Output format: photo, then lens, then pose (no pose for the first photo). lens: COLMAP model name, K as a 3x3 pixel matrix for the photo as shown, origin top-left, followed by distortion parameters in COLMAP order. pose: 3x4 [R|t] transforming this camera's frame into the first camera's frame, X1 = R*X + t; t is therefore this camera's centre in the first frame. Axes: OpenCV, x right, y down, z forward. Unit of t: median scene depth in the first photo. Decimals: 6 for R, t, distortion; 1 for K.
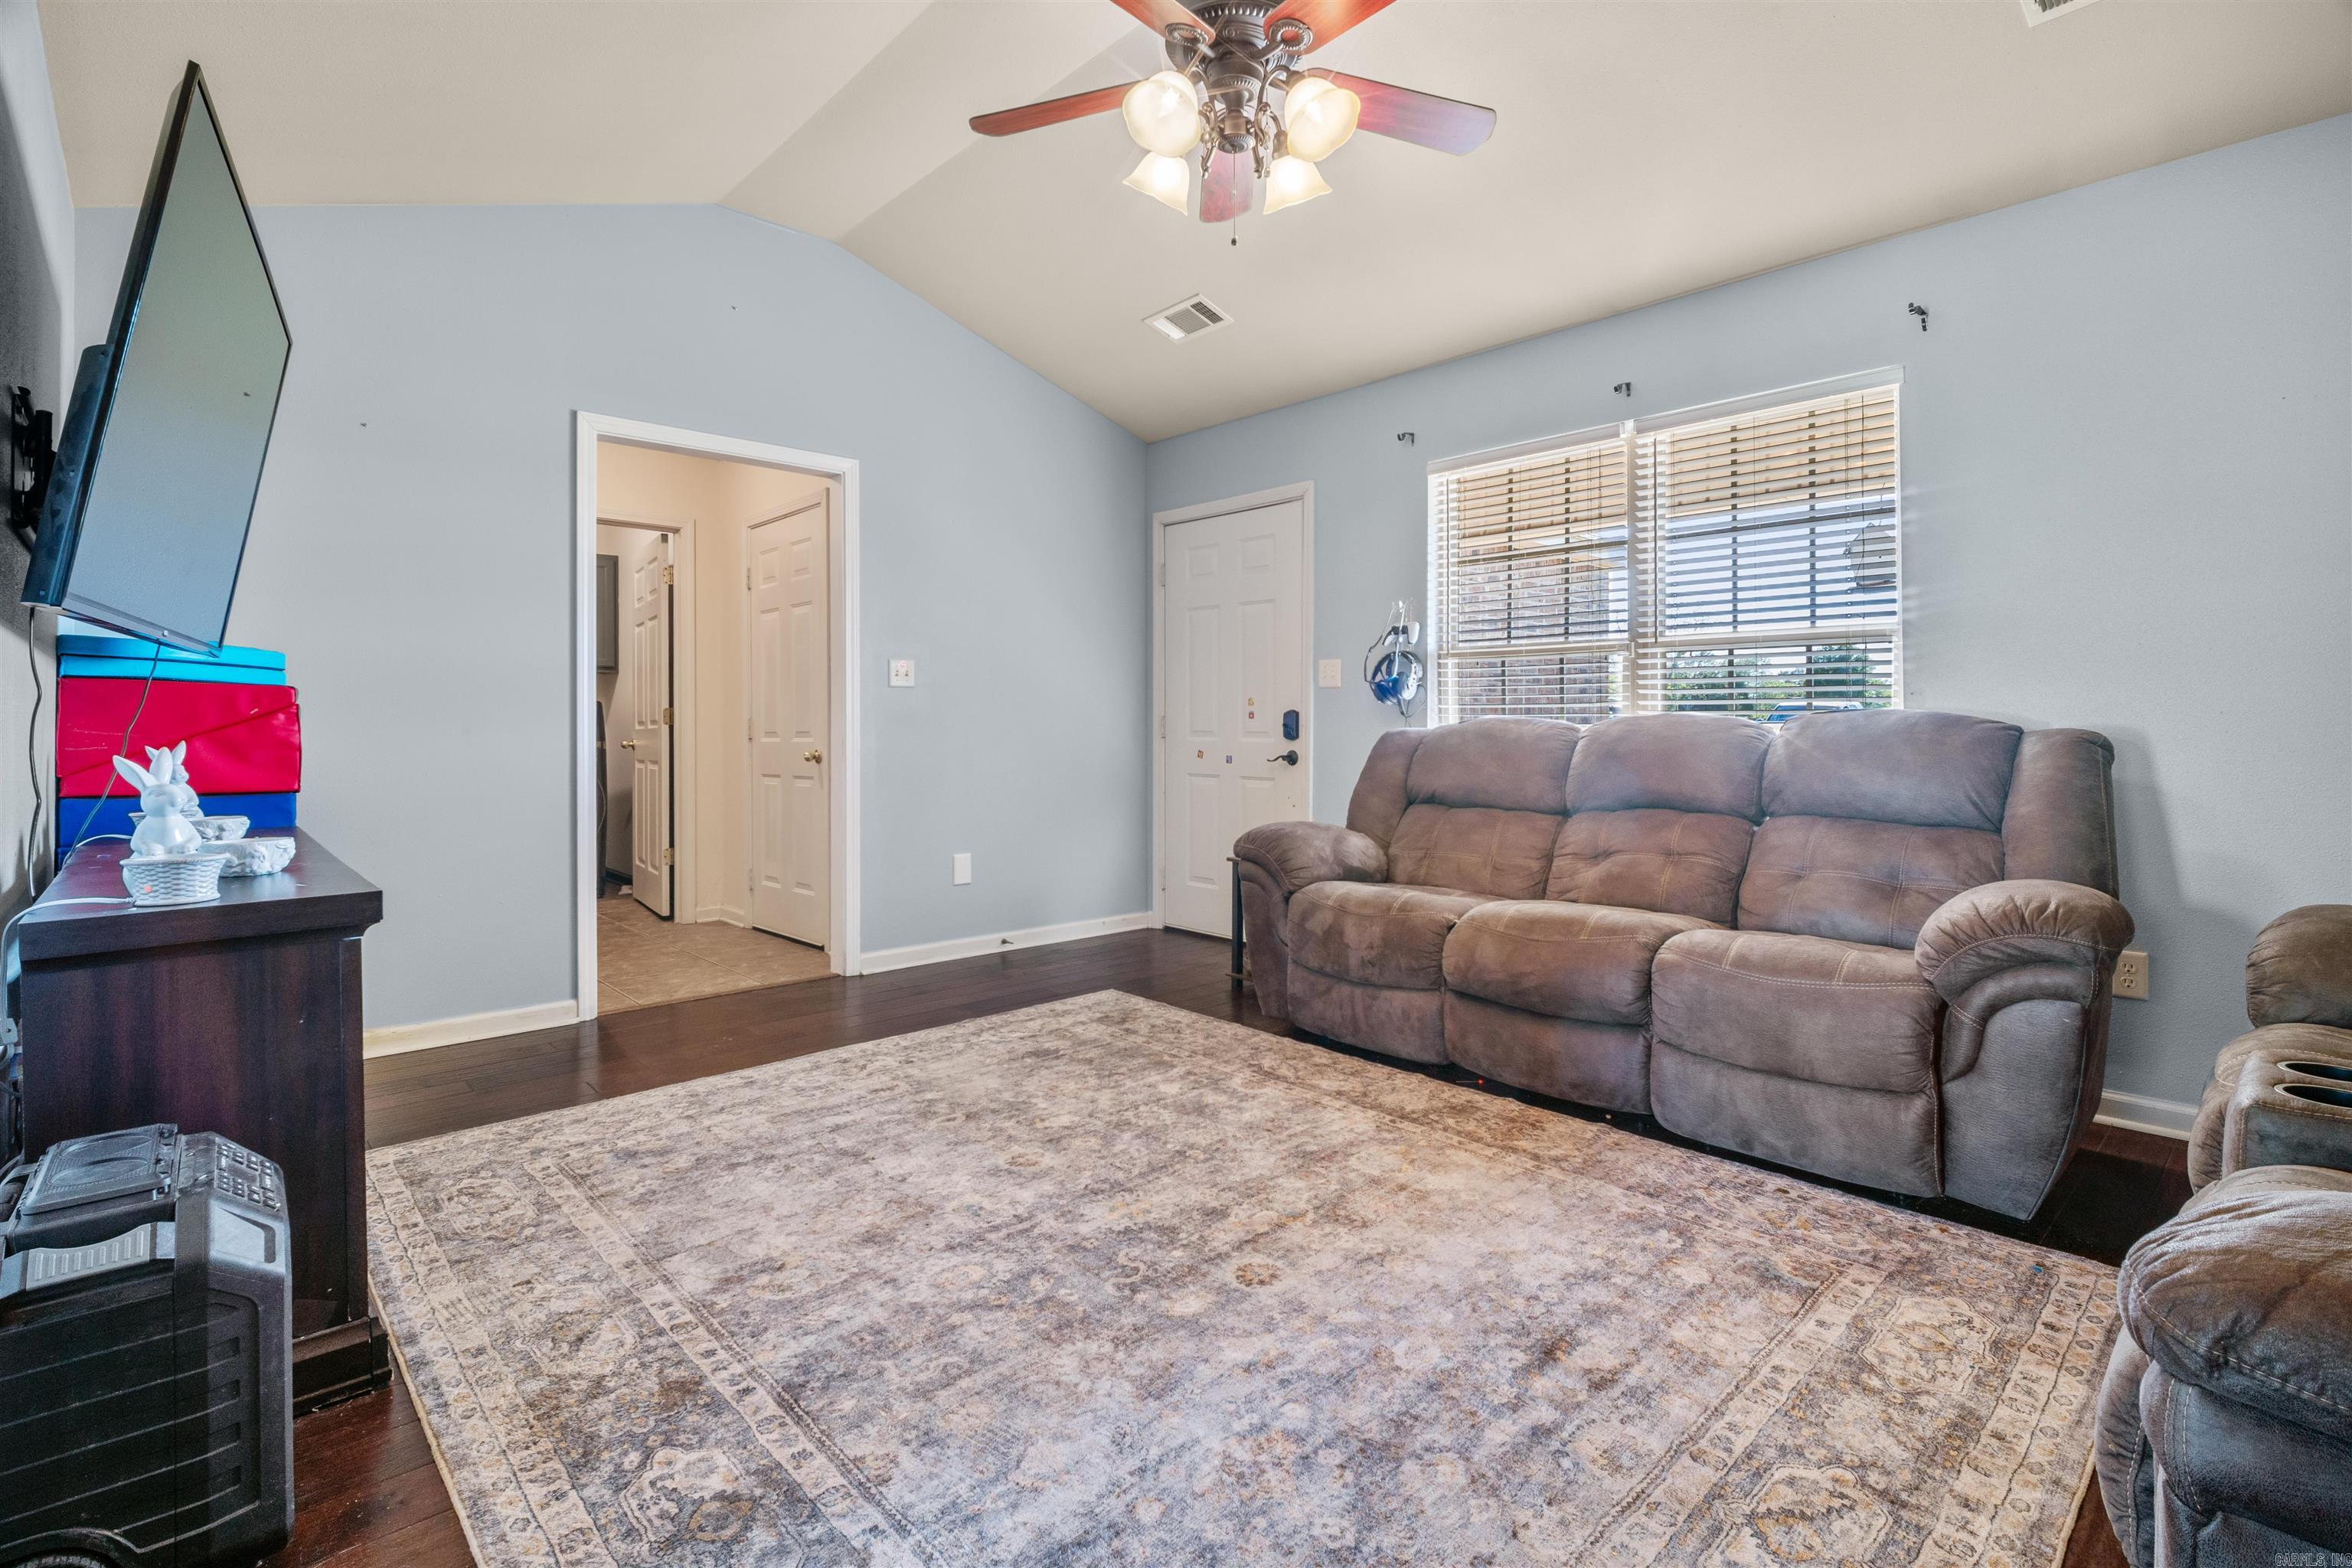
lens RADIAL K [[1143.6, 0, 1115.2], [0, 1143.6, 727.3], [0, 0, 1]] dist [-0.003586, -0.001281]
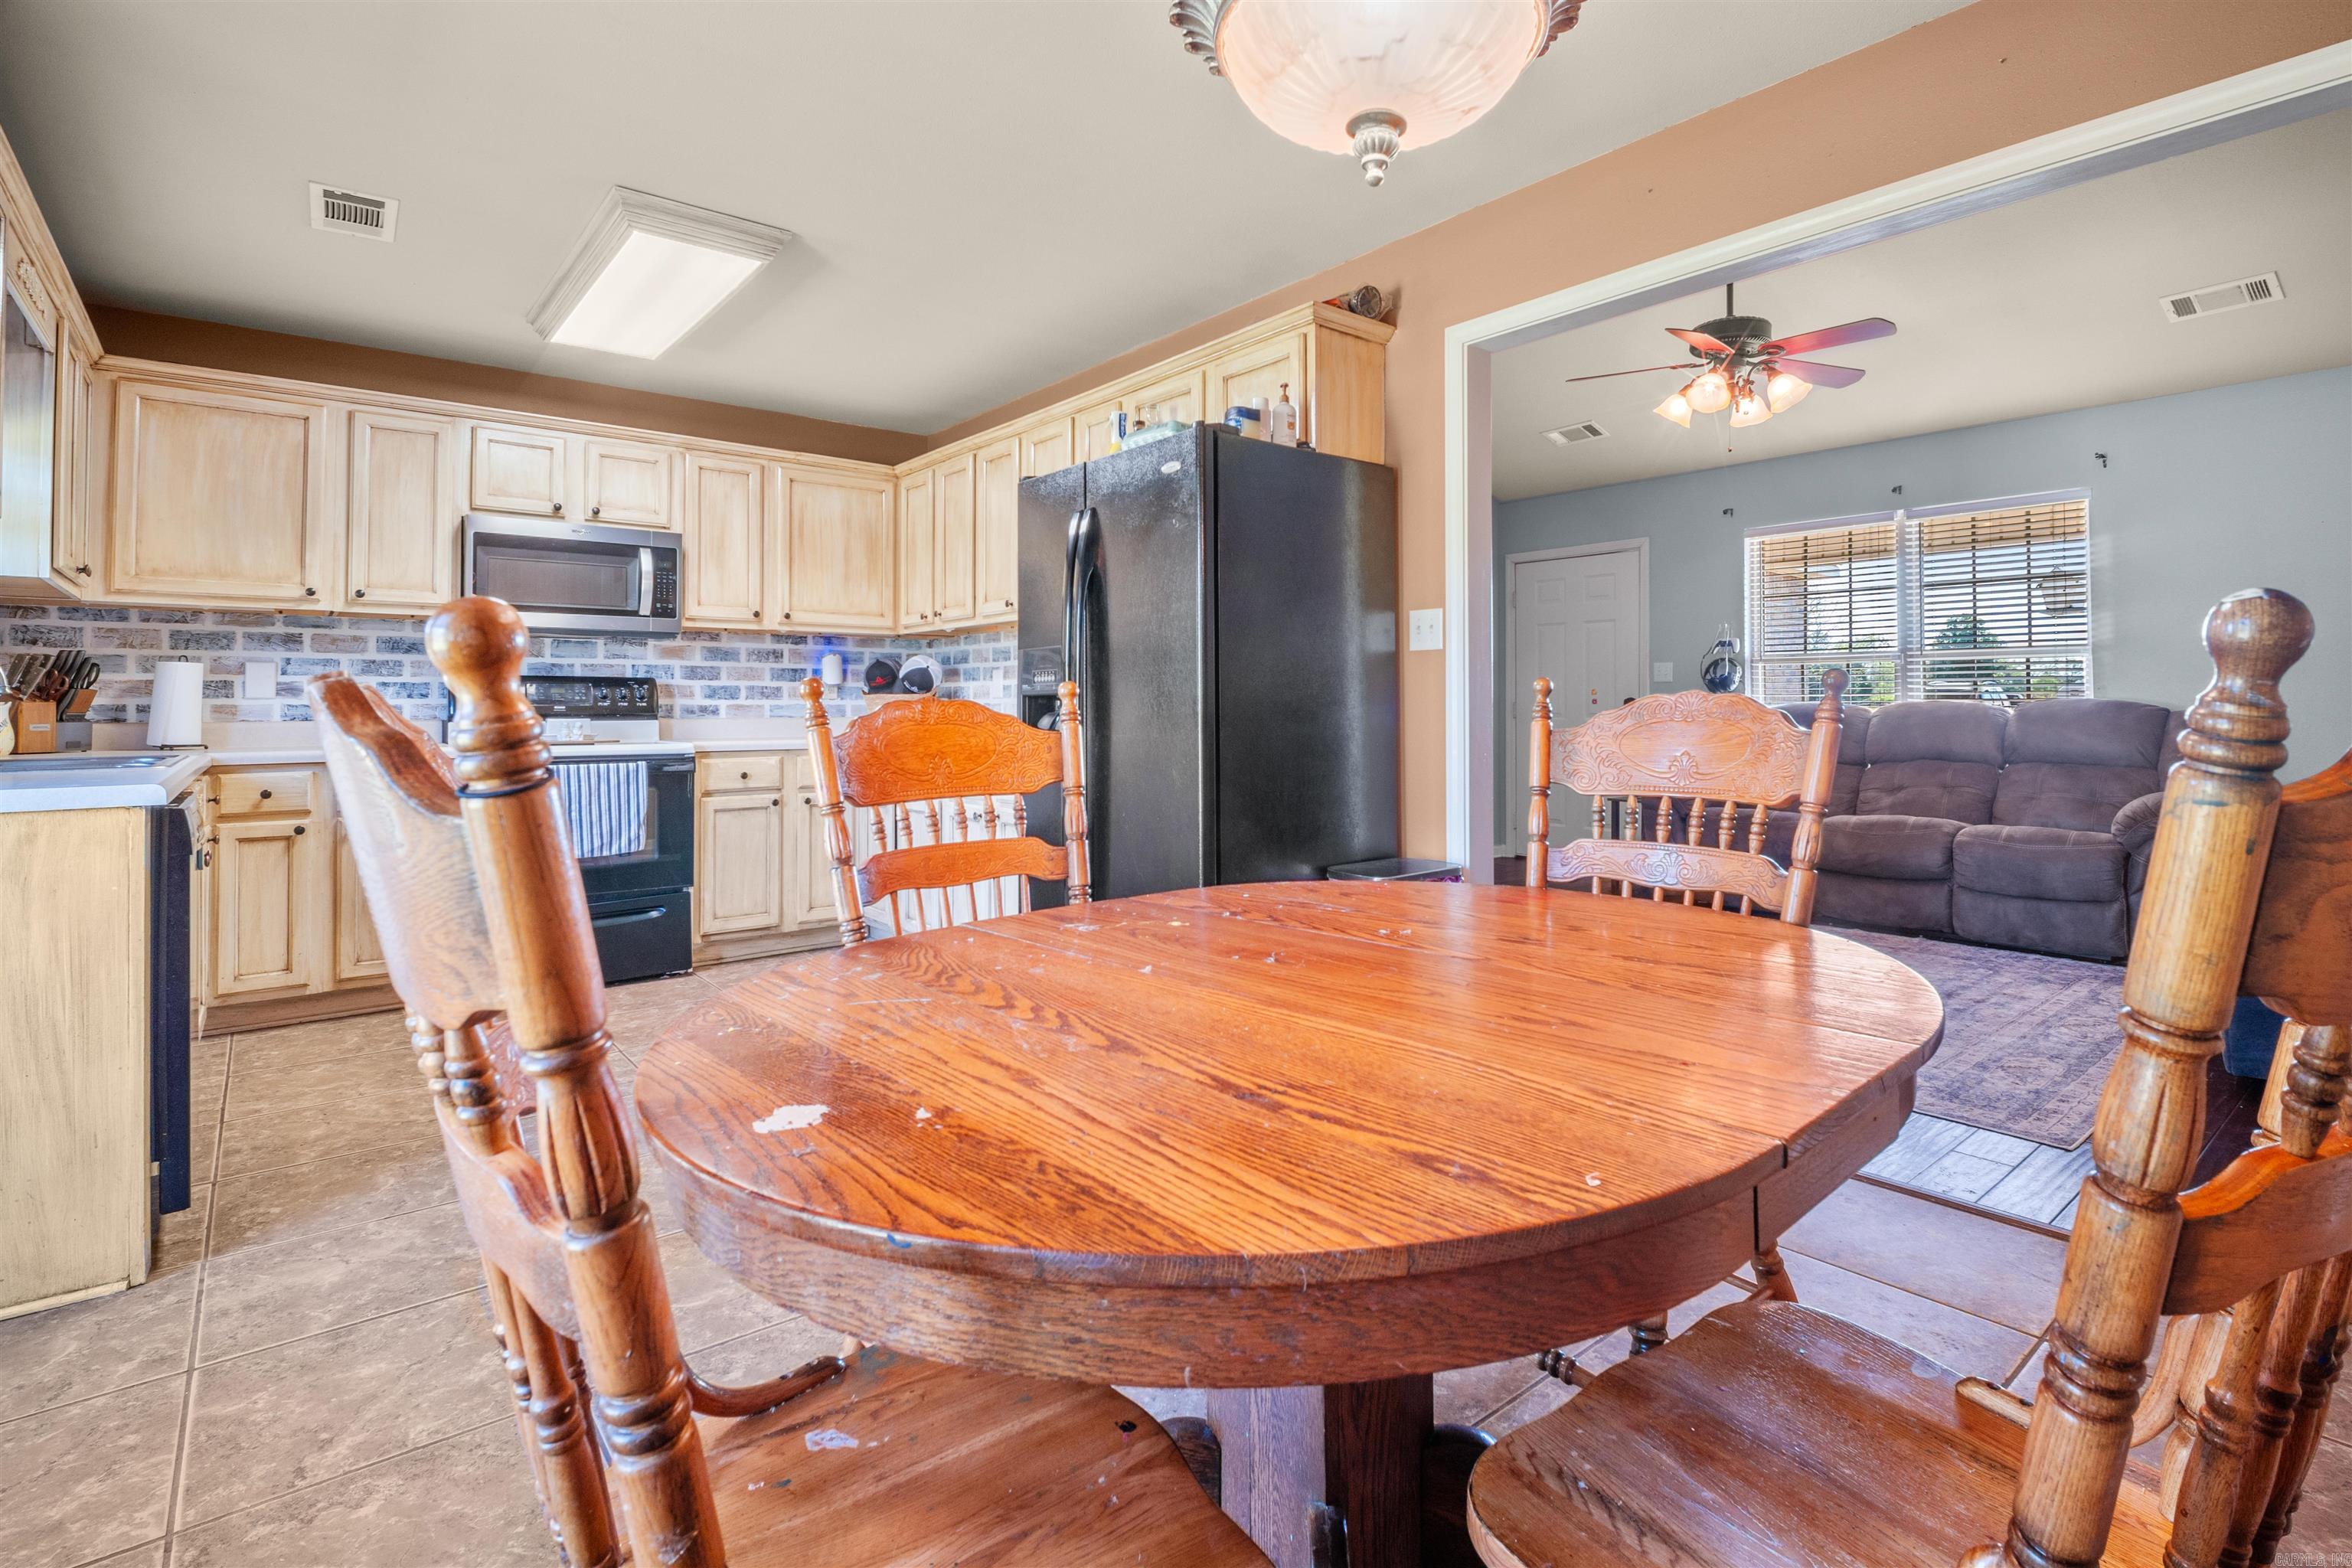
lens RADIAL K [[1086.8, 0, 1214.2], [0, 1086.8, 700.4], [0, 0, 1]] dist [-0.000881, -0.002246]
pose [[0.998864, -0.001806, -0.047618, -0.494019], [0.001314, 0.999945, -0.010373, 0.001676], [0.047634, 0.010299, 0.998812, -0.613431]]
